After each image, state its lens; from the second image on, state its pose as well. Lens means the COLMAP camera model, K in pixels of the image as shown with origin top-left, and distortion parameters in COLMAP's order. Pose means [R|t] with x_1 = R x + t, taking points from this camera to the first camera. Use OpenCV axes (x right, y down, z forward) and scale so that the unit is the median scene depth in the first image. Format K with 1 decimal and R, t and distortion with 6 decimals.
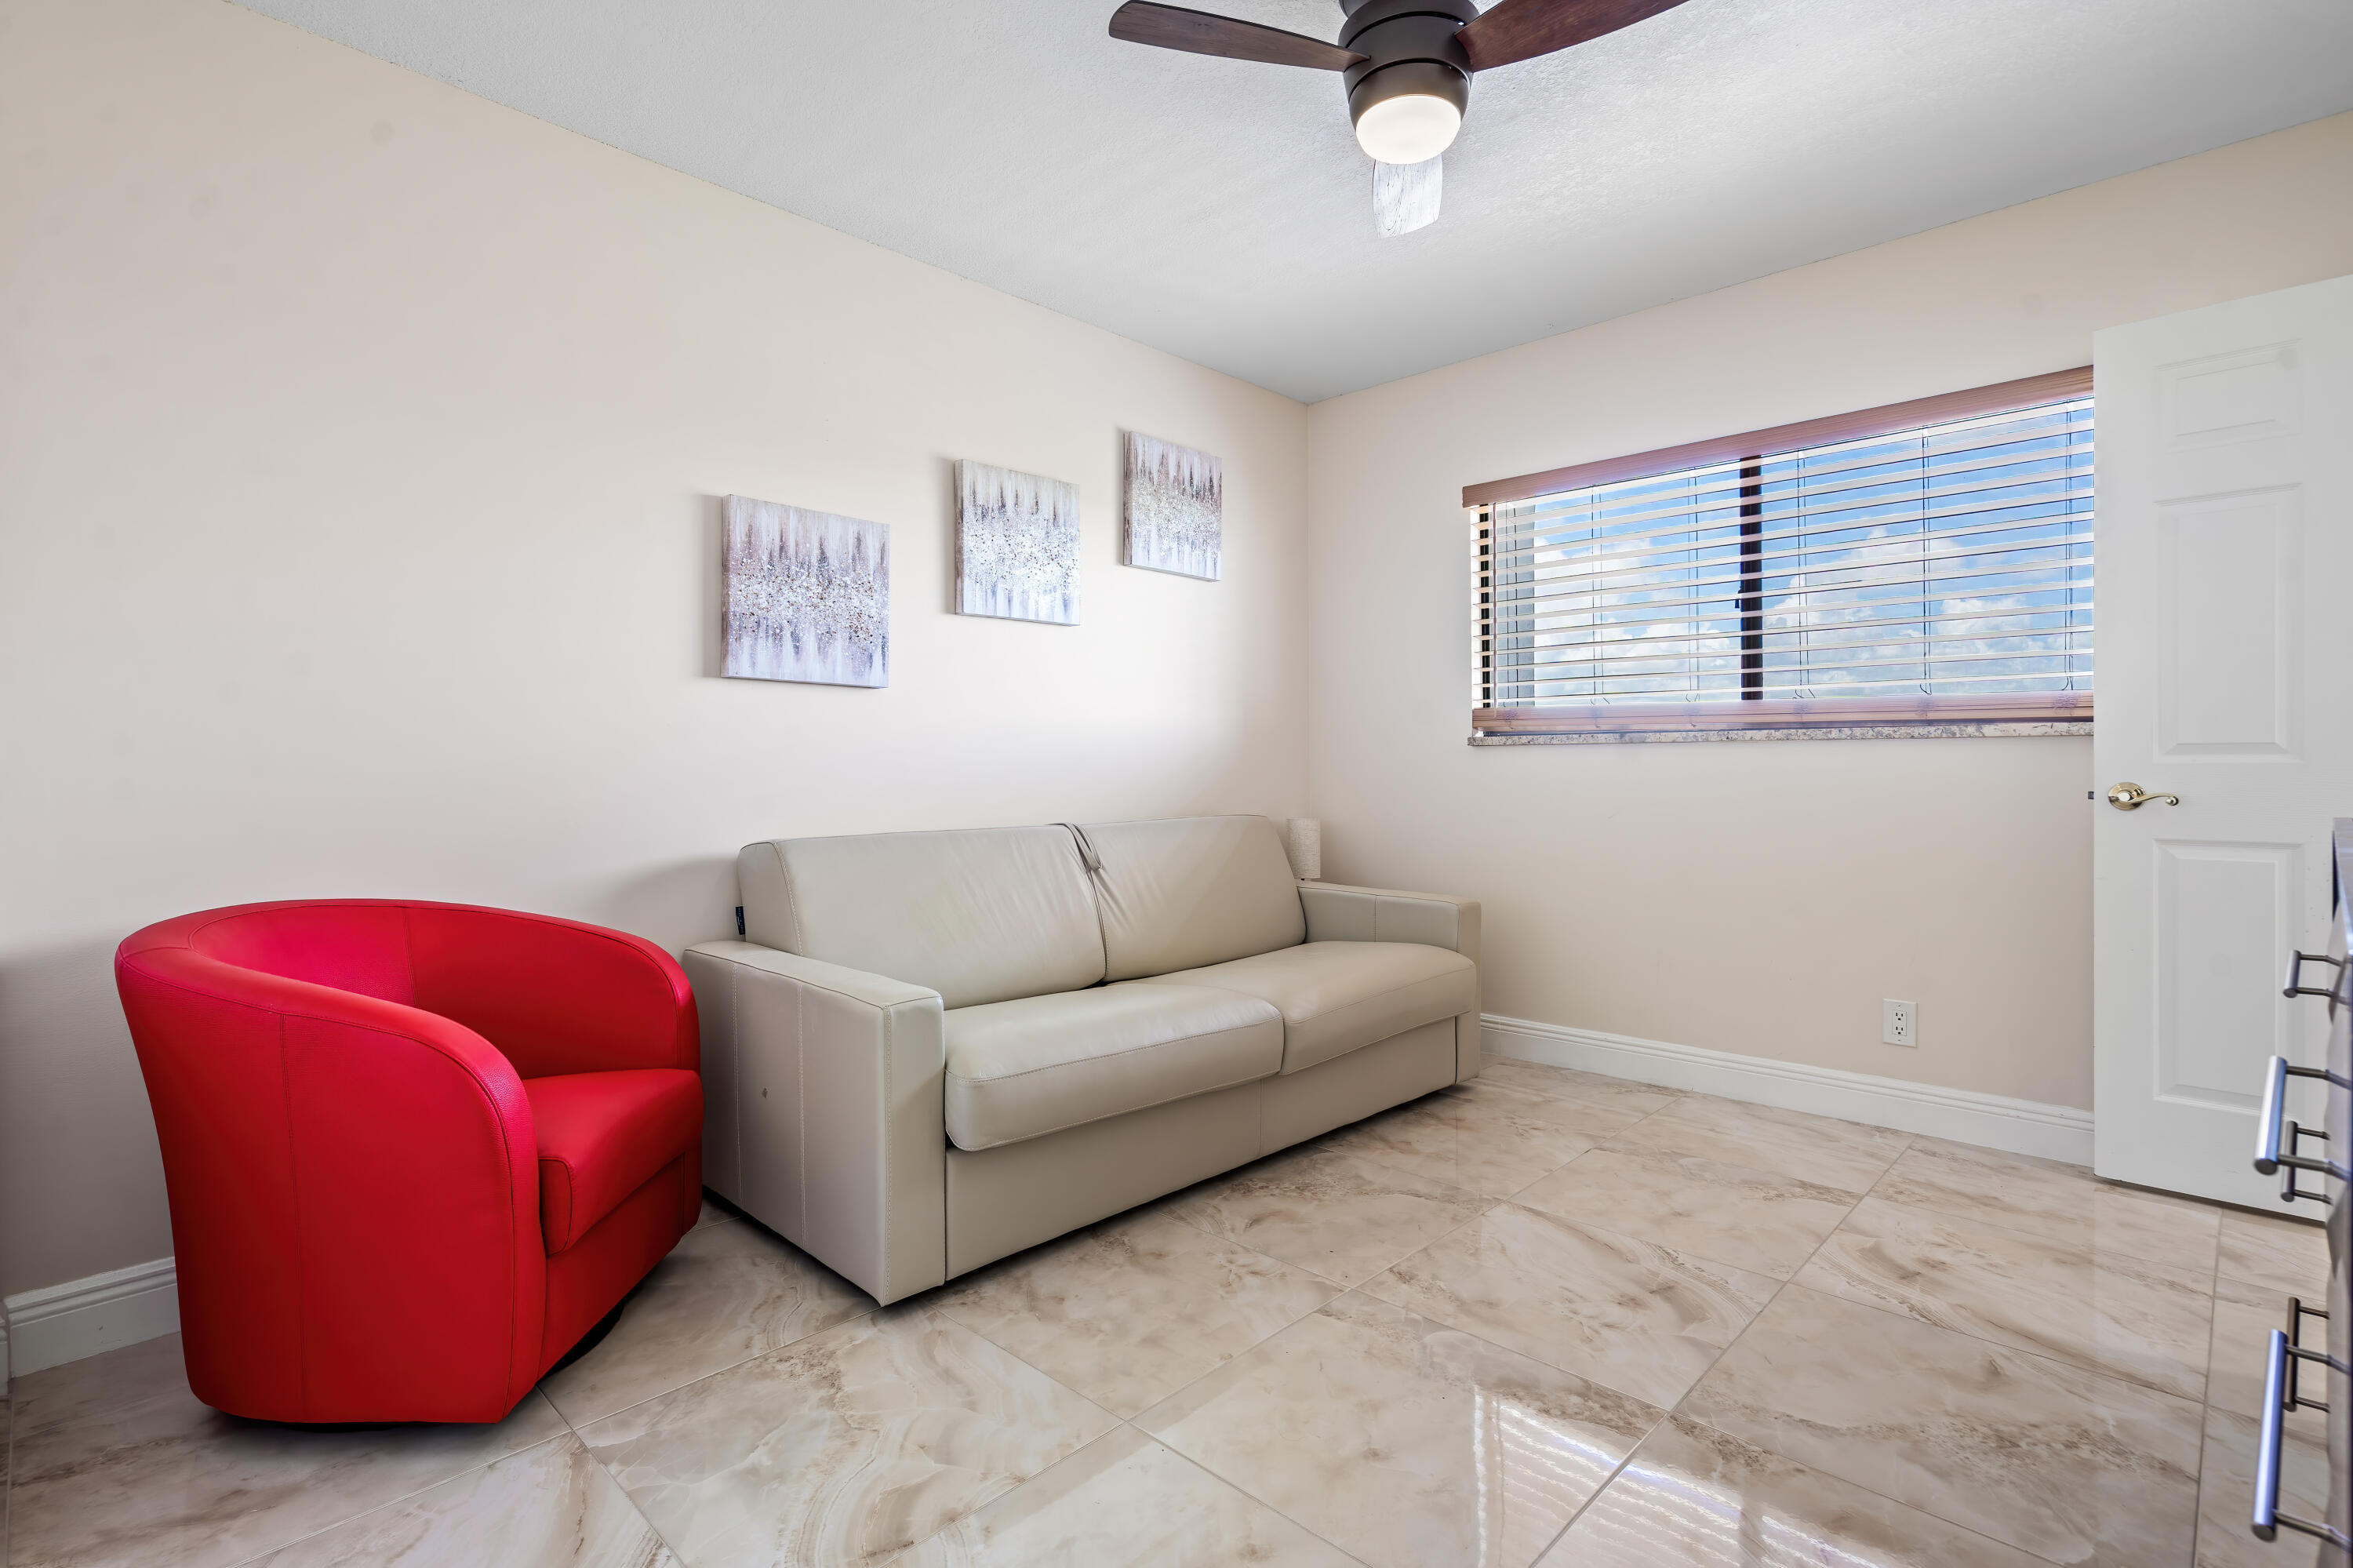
lens RADIAL K [[1109.1, 0, 1180.5], [0, 1109.1, 759.7], [0, 0, 1]] dist [-0.016249, 0.000049]
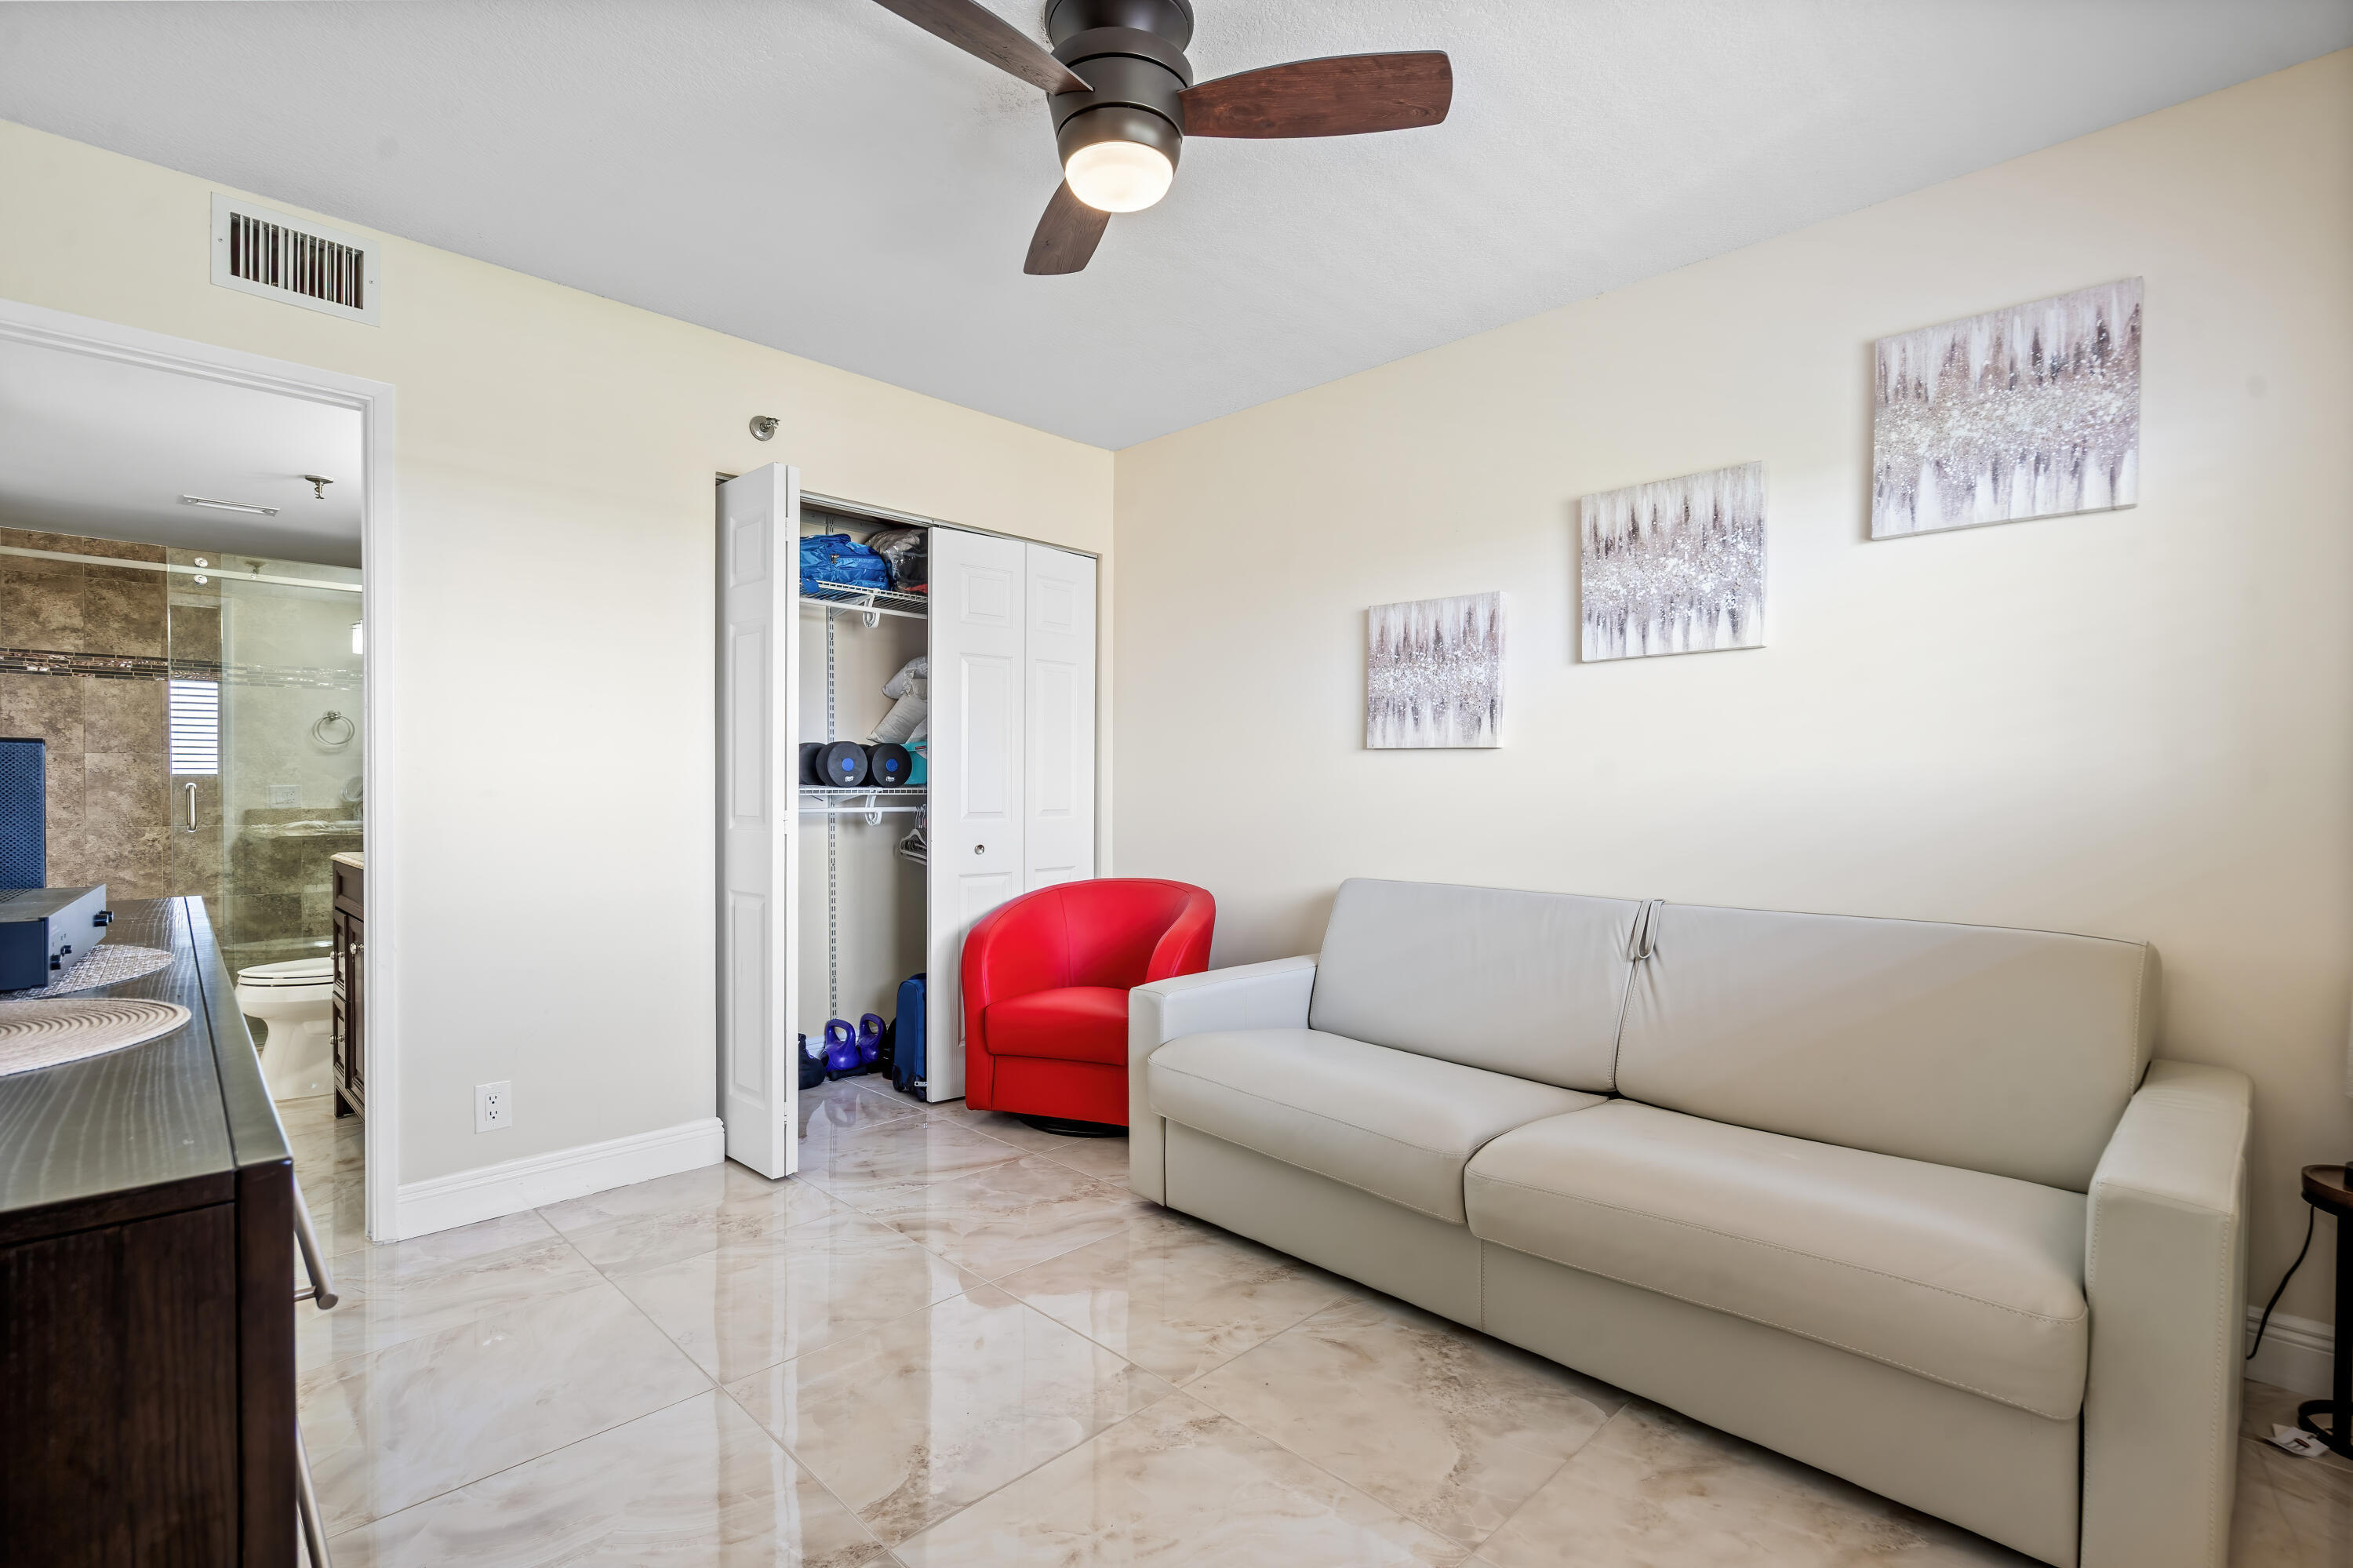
lens RADIAL K [[1080.4, 0, 1170.1], [0, 1080.4, 794.8], [0, 0, 1]] dist [-0.001004, 0.000000]
pose [[-0.017746, 0.014416, -0.999739, 0.795343], [0.001747, 0.999895, 0.014387, -0.037439], [0.999841, -0.001492, -0.017770, 0.738247]]
